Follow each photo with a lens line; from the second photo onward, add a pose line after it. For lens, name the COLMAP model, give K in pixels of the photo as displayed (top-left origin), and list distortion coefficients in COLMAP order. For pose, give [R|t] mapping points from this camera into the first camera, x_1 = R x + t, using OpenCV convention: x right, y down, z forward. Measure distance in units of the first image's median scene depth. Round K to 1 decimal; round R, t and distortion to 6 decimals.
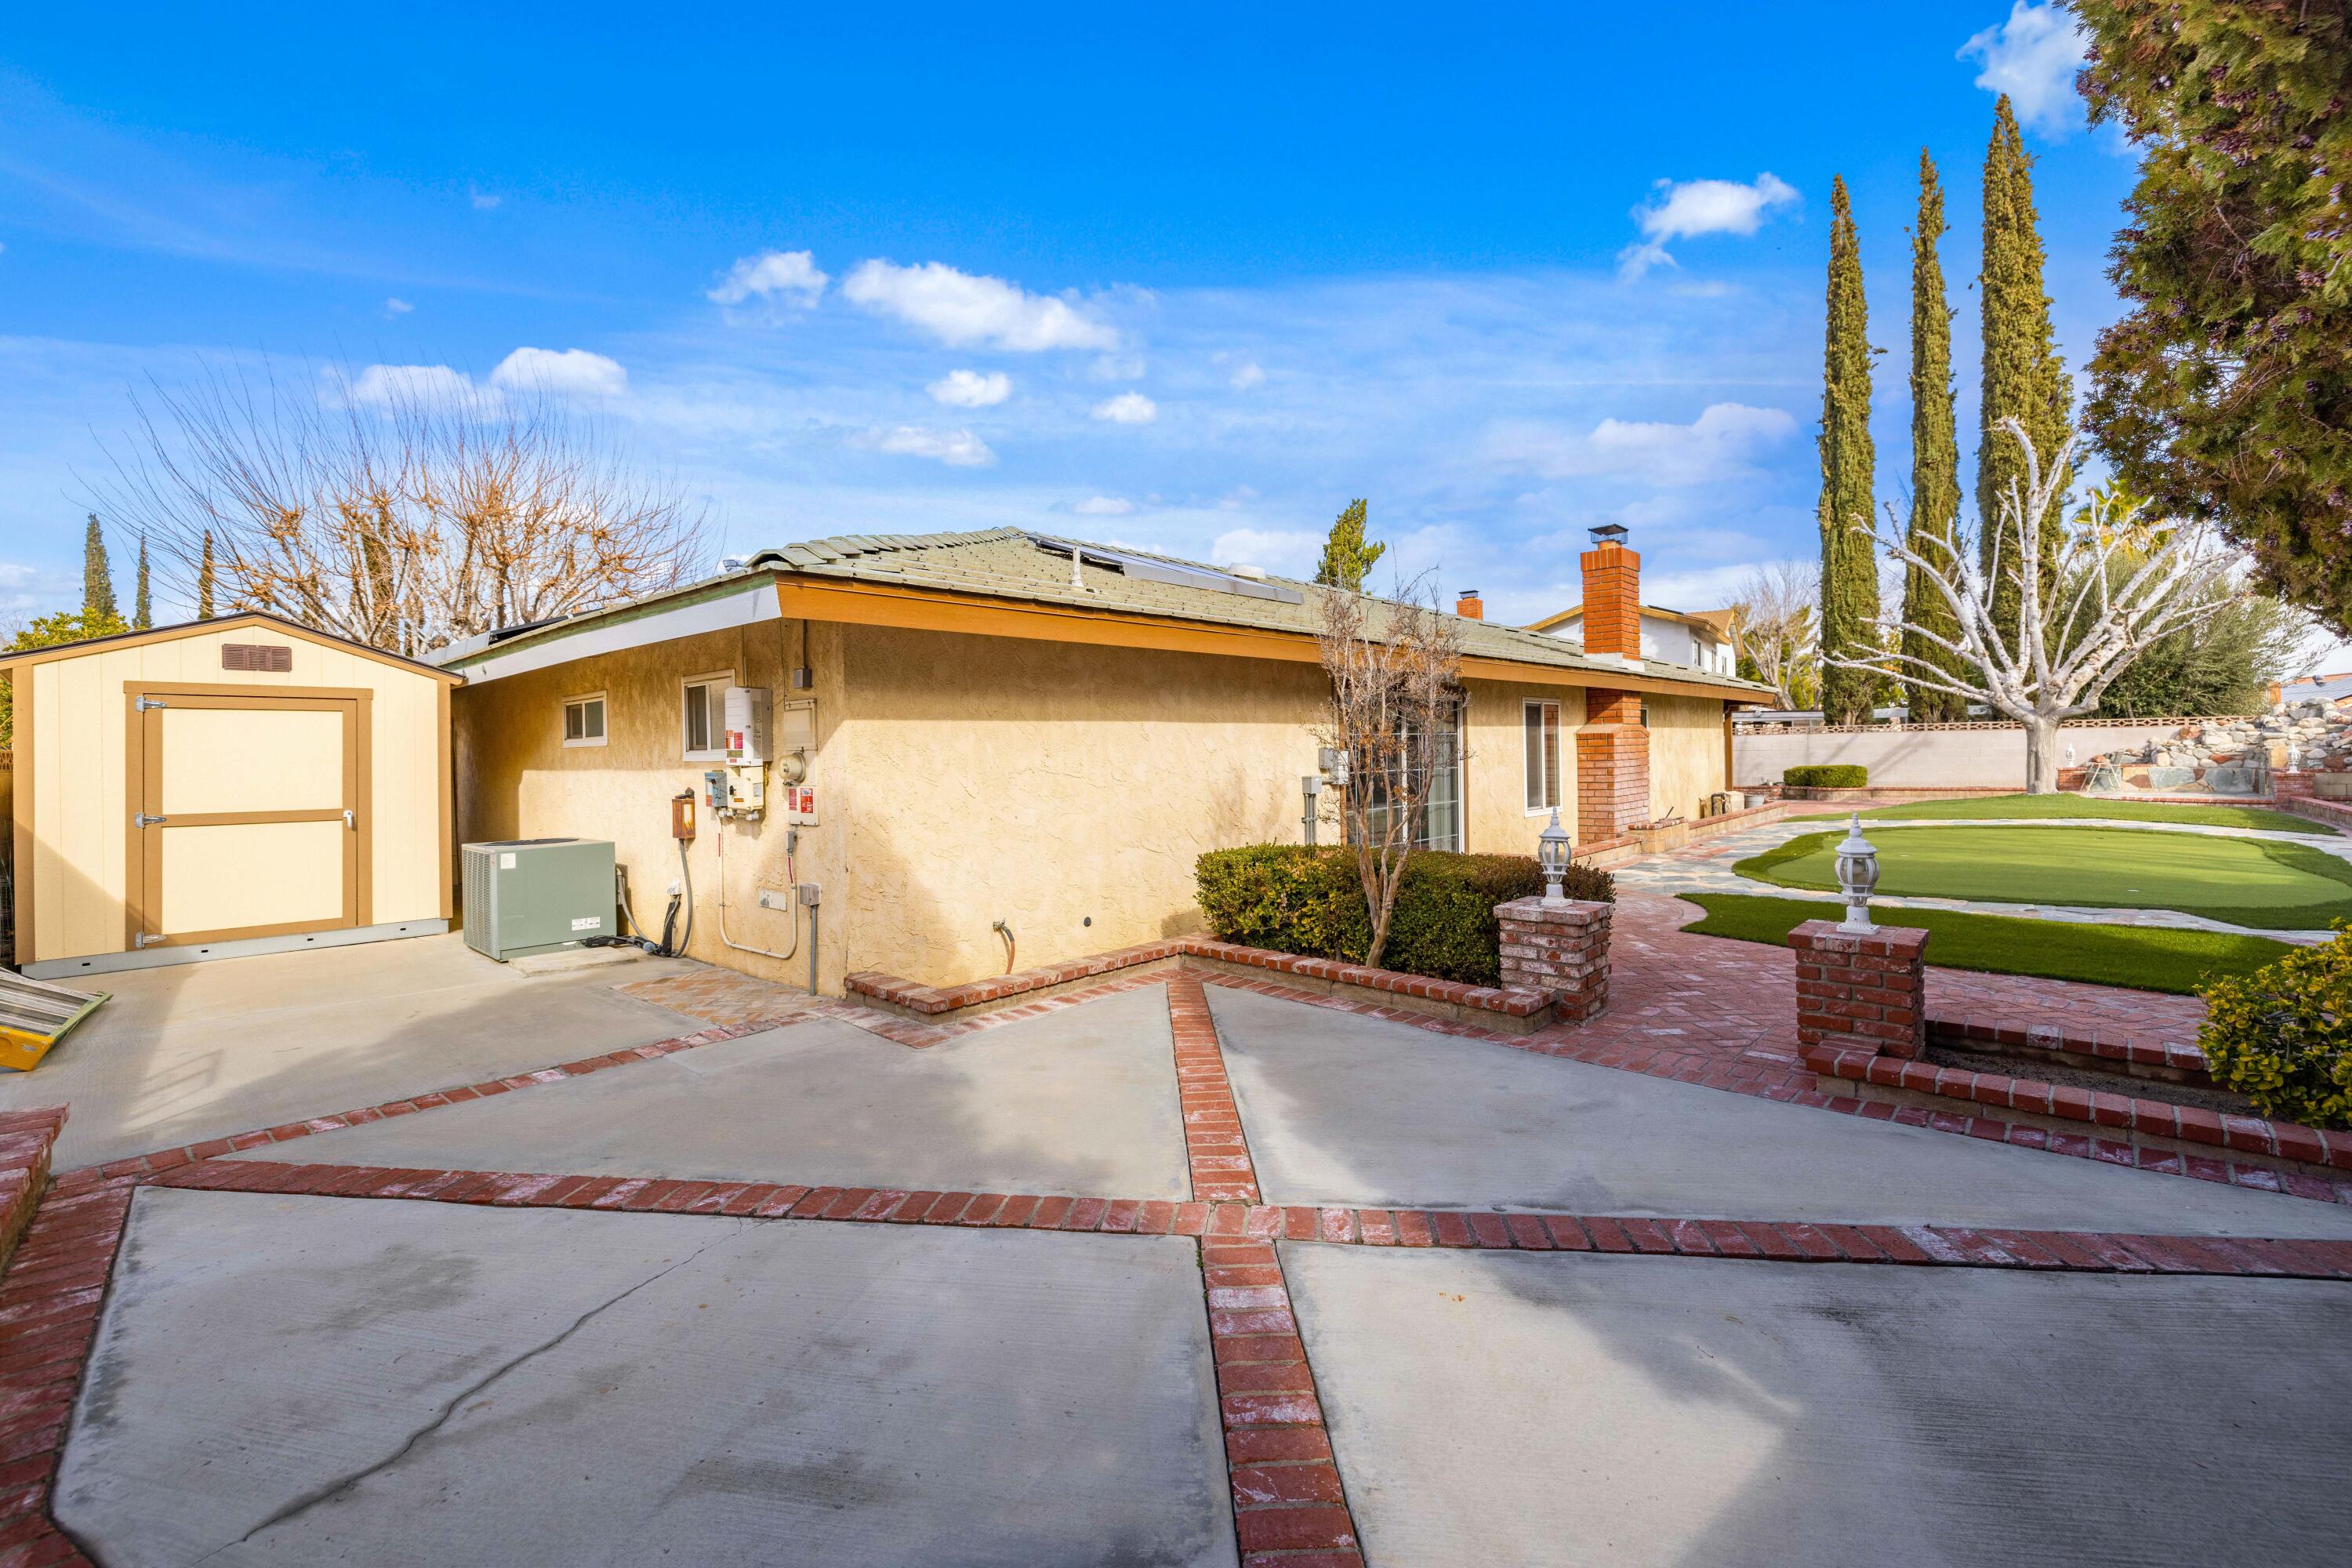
lens RADIAL K [[978.9, 0, 1178.4], [0, 978.9, 762.3], [0, 0, 1]] dist [-0.002441, 0.000021]
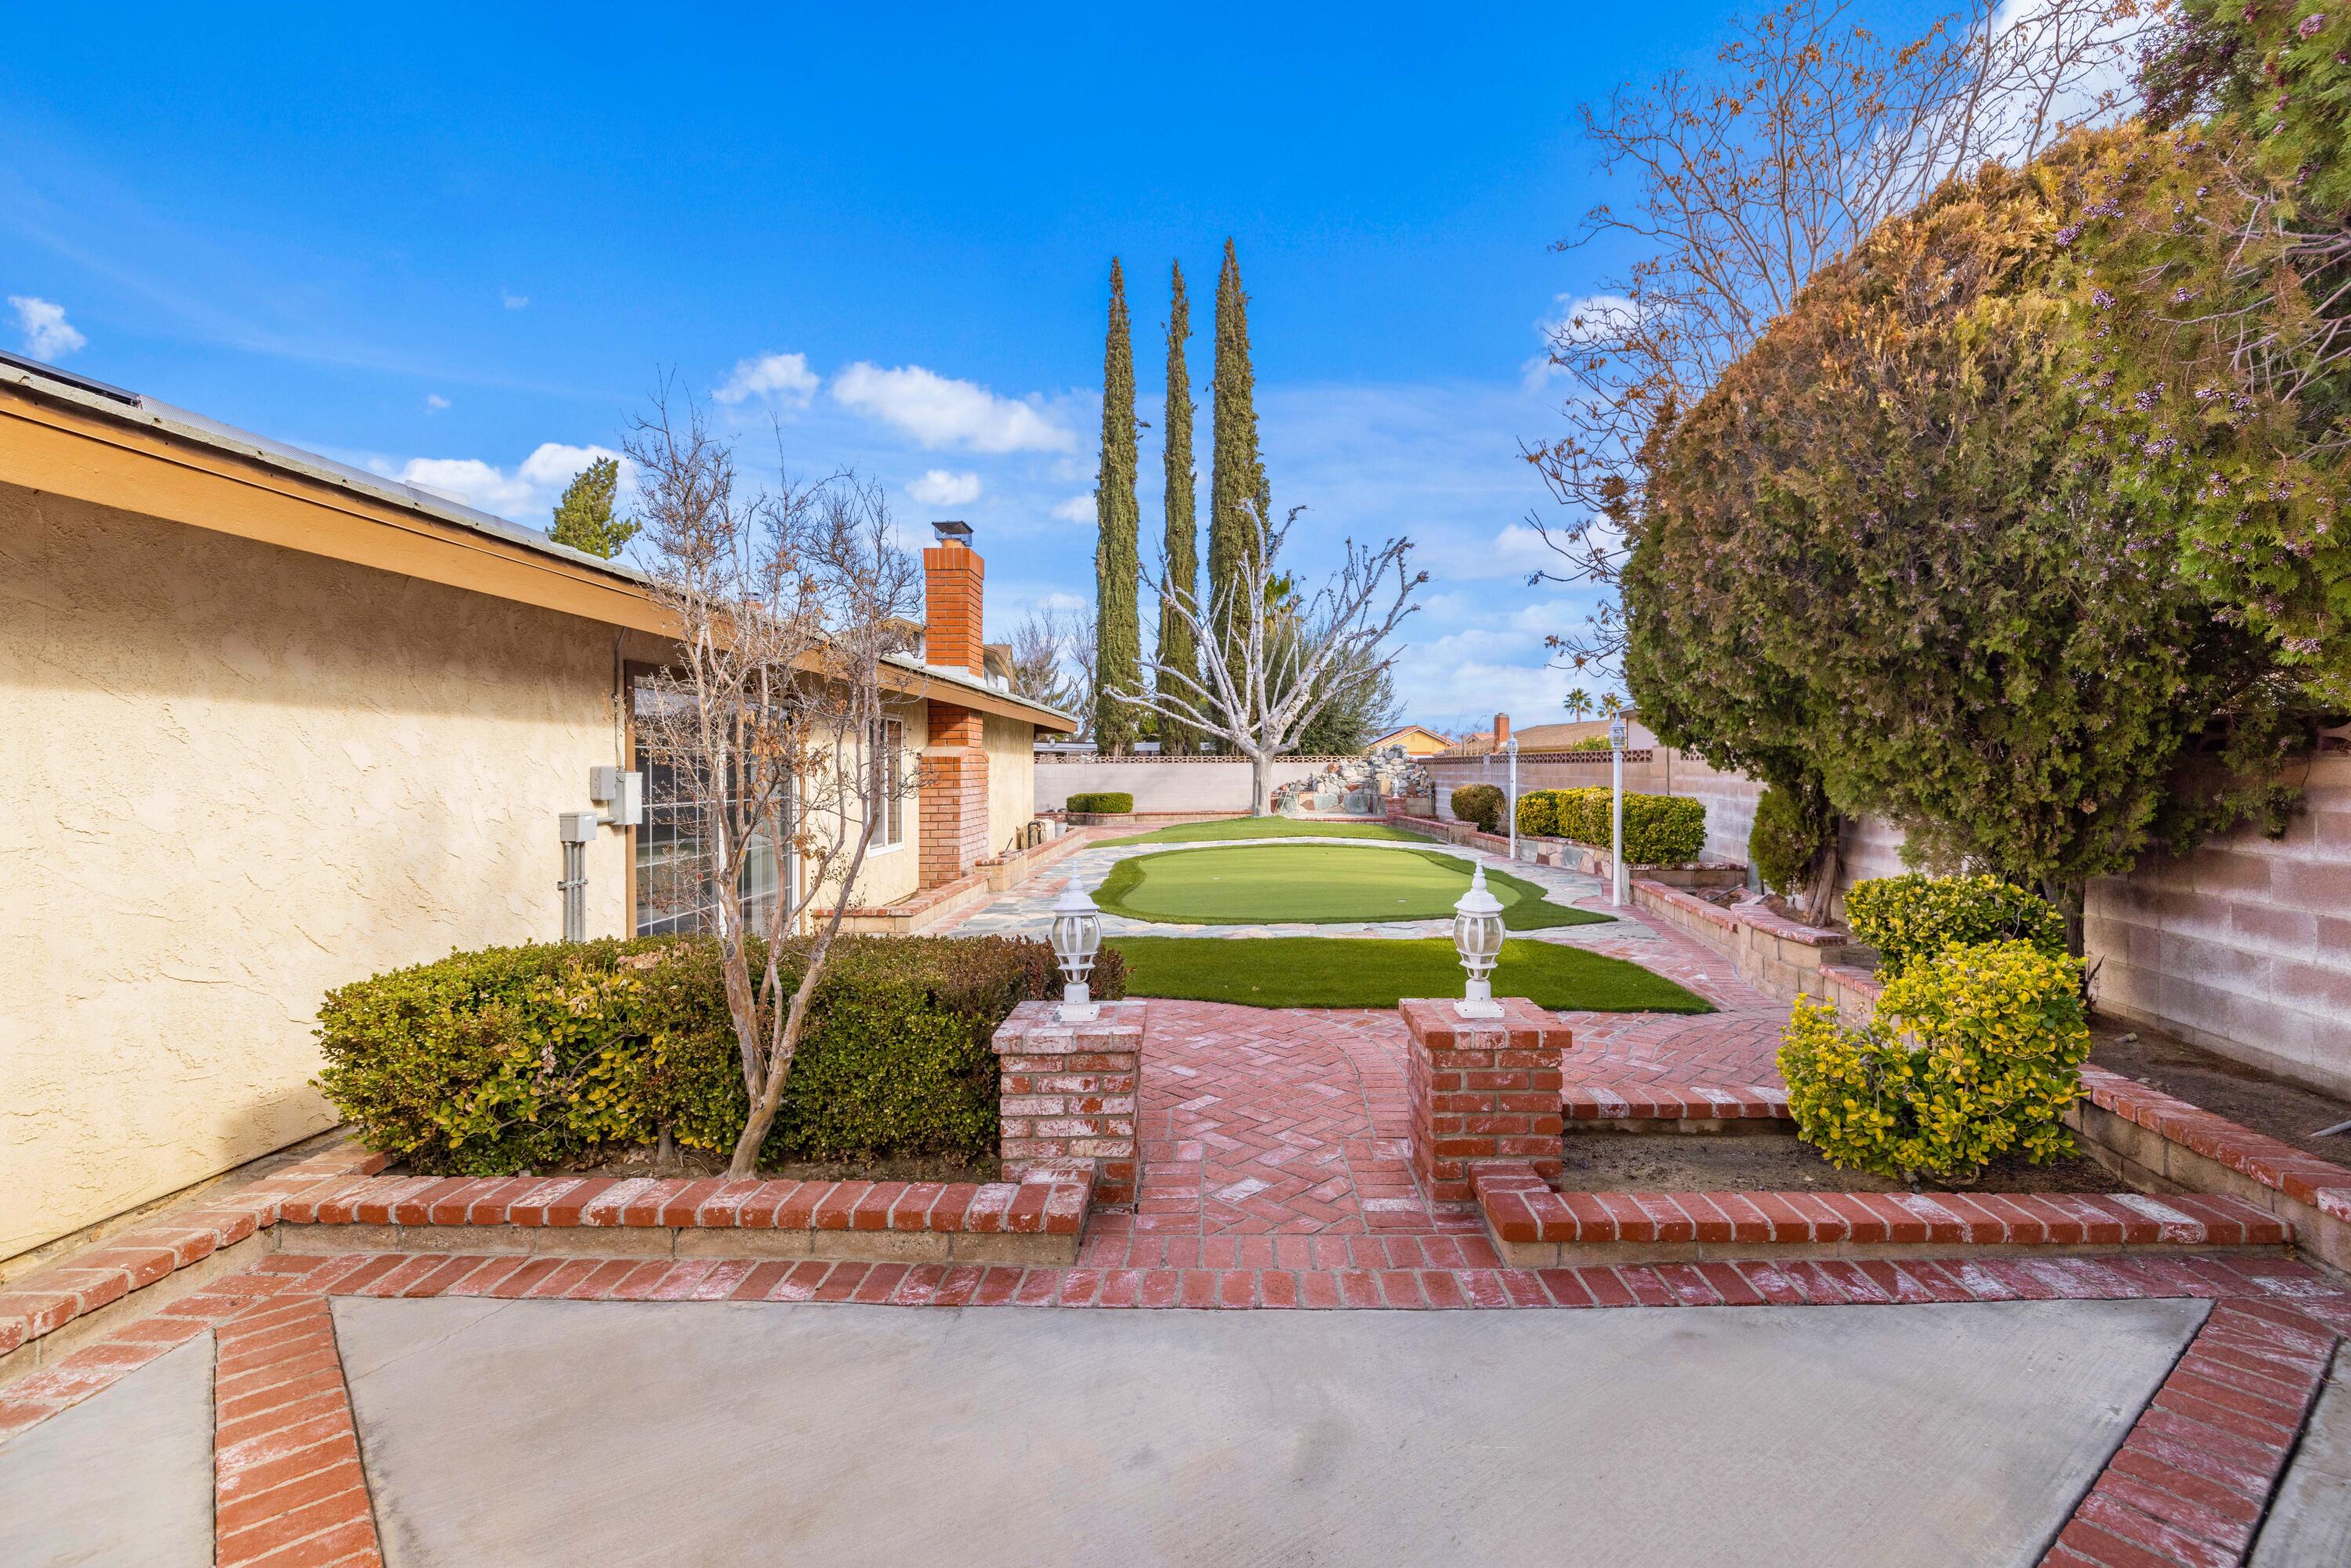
lens RADIAL K [[978.4, 0, 1192.6], [0, 978.4, 767.8], [0, 0, 1]] dist [-0.002441, 0.000021]
pose [[0.736810, 0.016142, 0.675907, 0.005048], [-0.001108, 0.999742, -0.022668, -0.000171], [-0.676099, 0.015953, 0.736638, 0.225616]]
